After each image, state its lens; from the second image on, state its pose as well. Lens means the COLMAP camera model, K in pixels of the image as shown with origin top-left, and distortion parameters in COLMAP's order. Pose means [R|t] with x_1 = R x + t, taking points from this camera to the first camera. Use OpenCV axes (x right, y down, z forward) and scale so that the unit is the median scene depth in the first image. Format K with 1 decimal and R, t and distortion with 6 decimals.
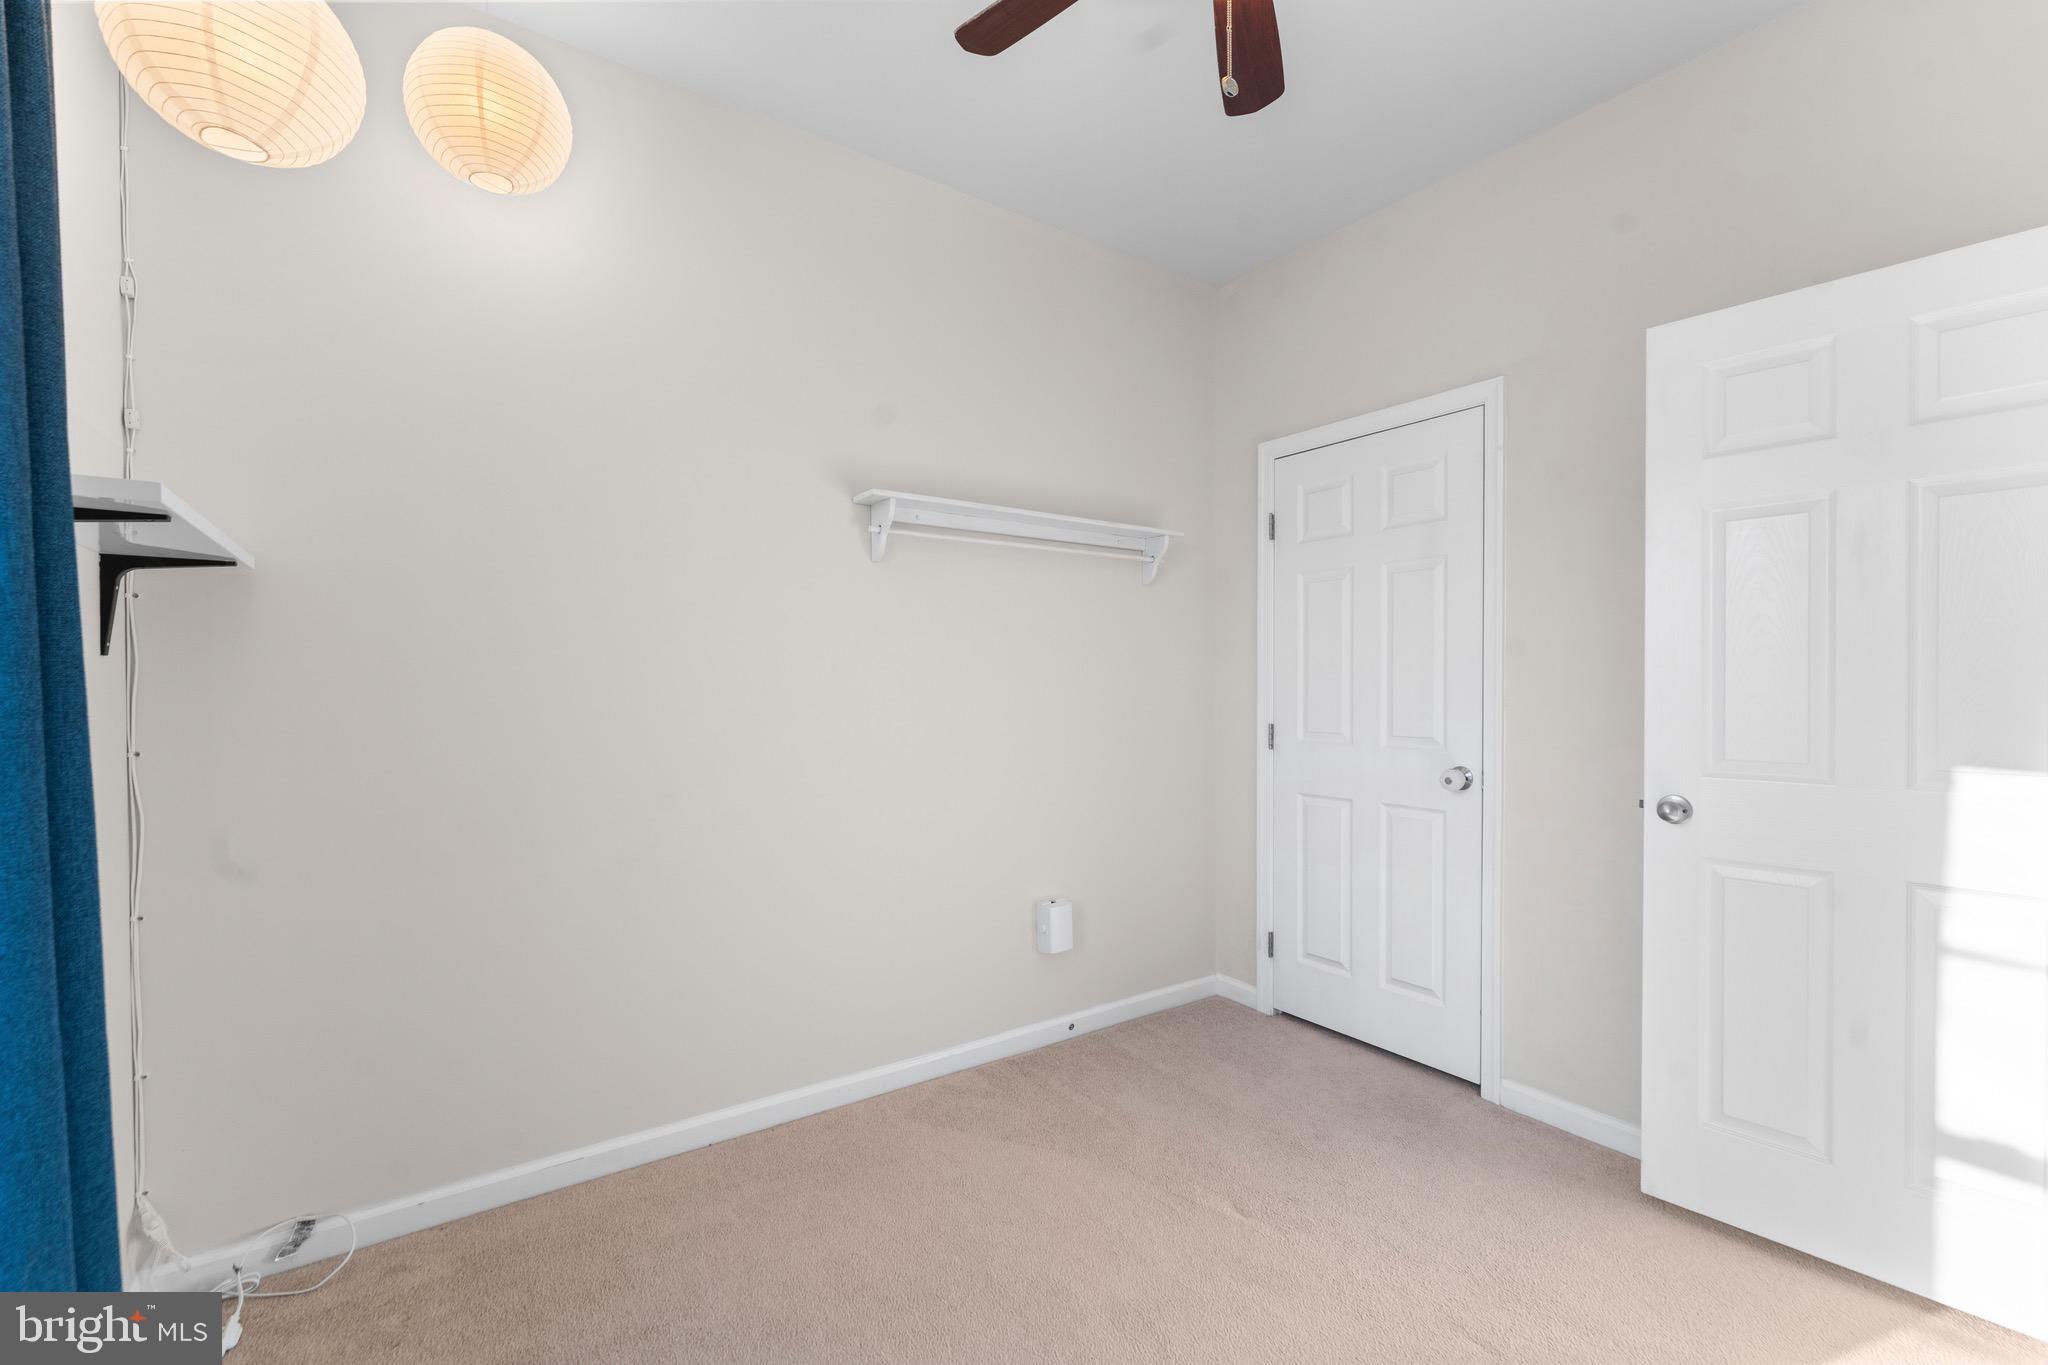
lens RADIAL K [[870.0, 0, 1027.0], [0, 870.0, 690.3], [0, 0, 1]] dist [-0.005104, 0.000914]
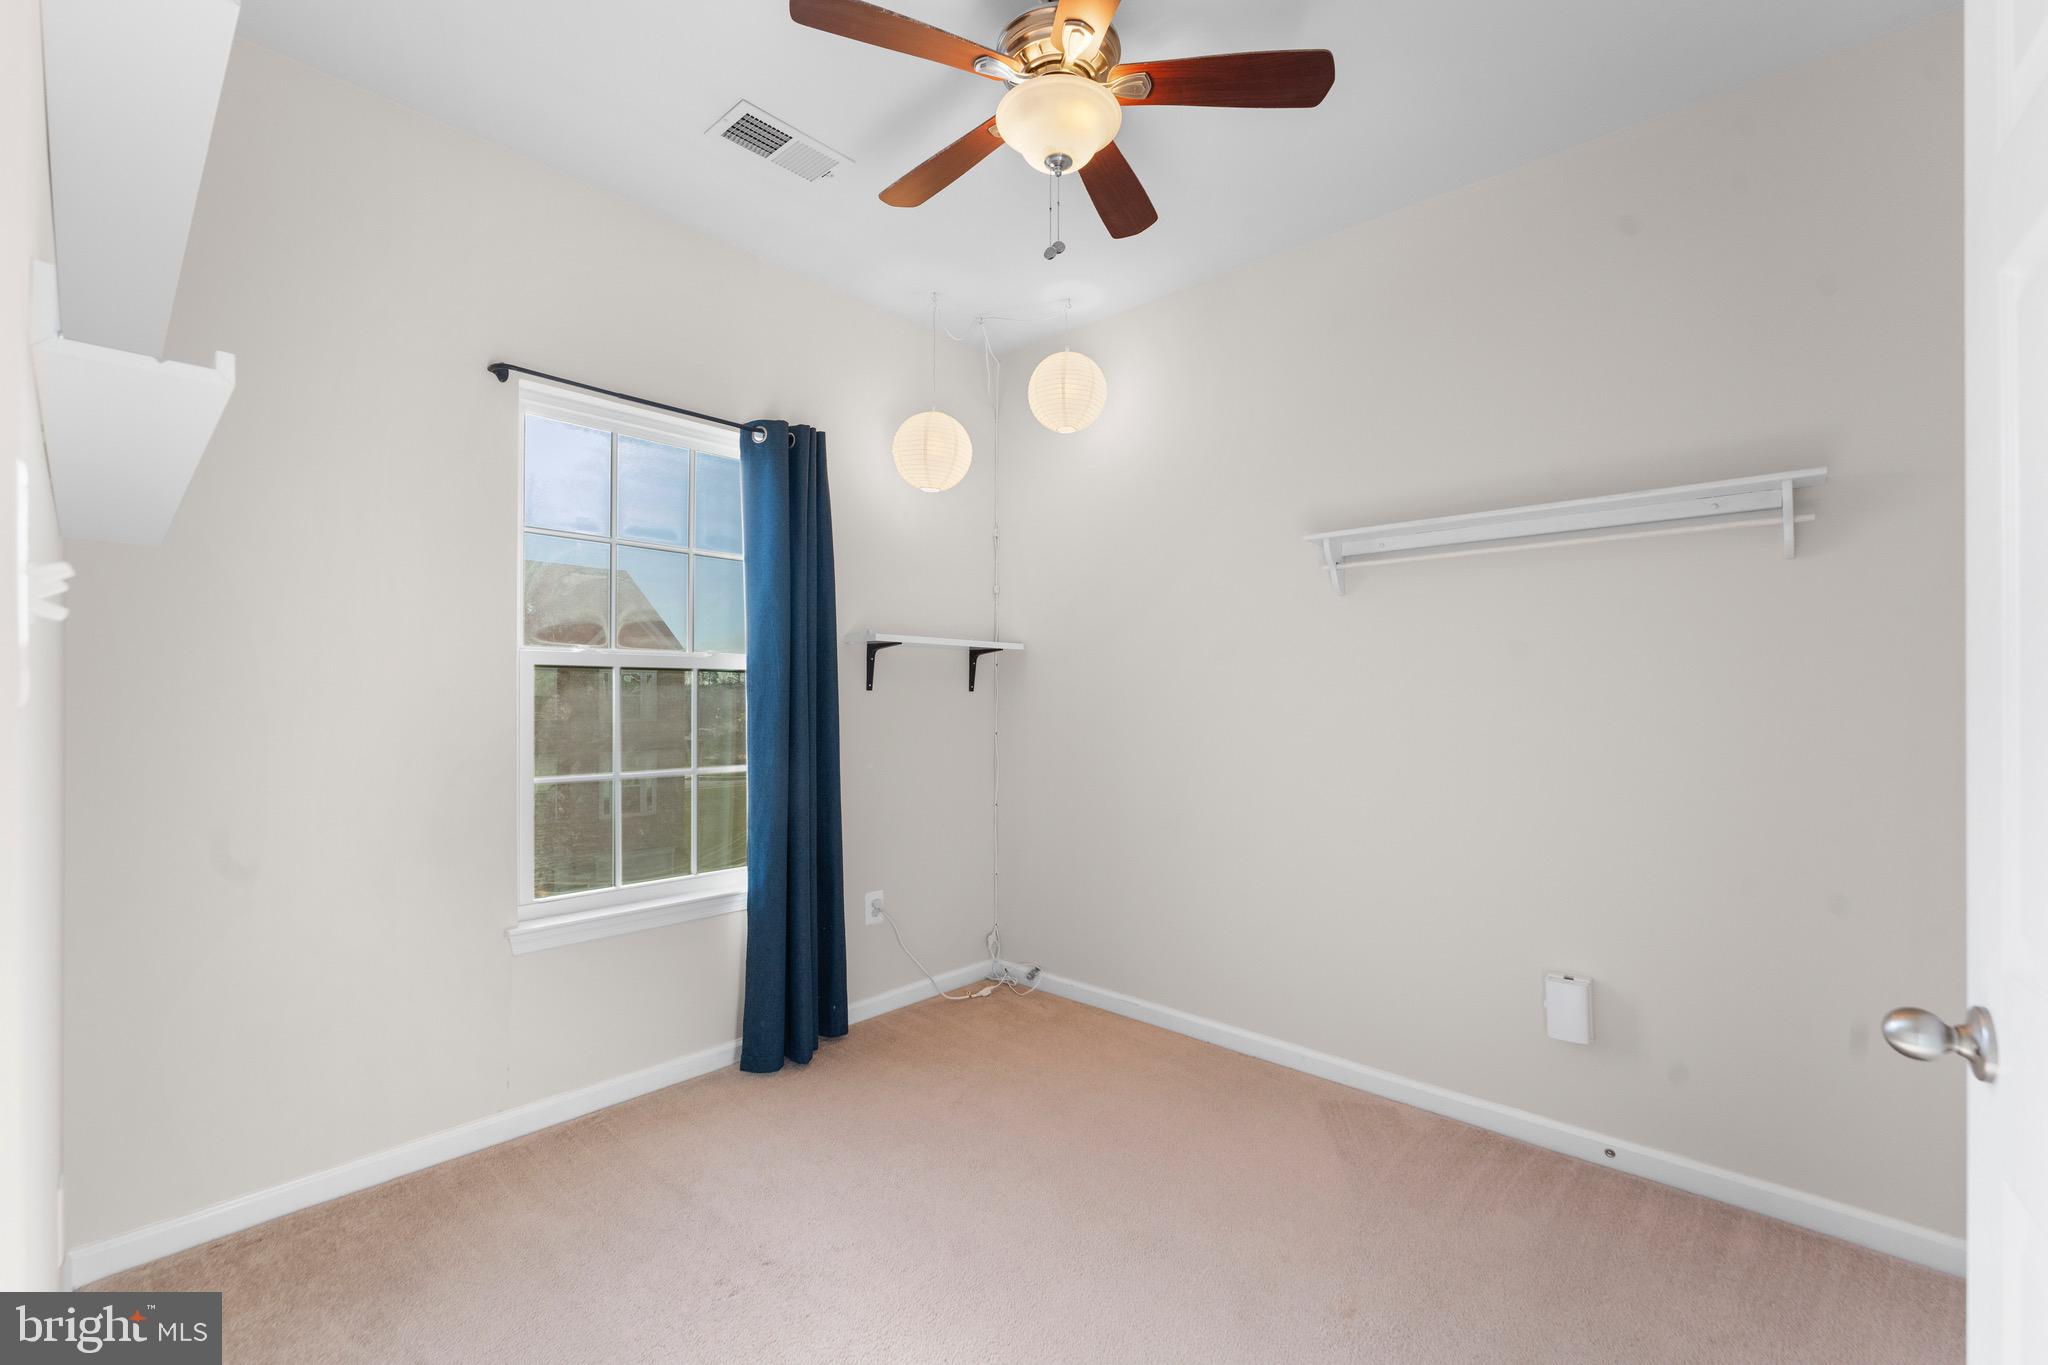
lens RADIAL K [[870.0, 0, 1027.0], [0, 870.0, 689.5], [0, 0, 1]] dist [-0.005104, 0.000914]
pose [[0.207150, -0.009684, -0.978261, 0.850059], [-0.012567, 0.999842, -0.012559, -0.010200], [0.978229, 0.014896, 0.206995, 0.398706]]
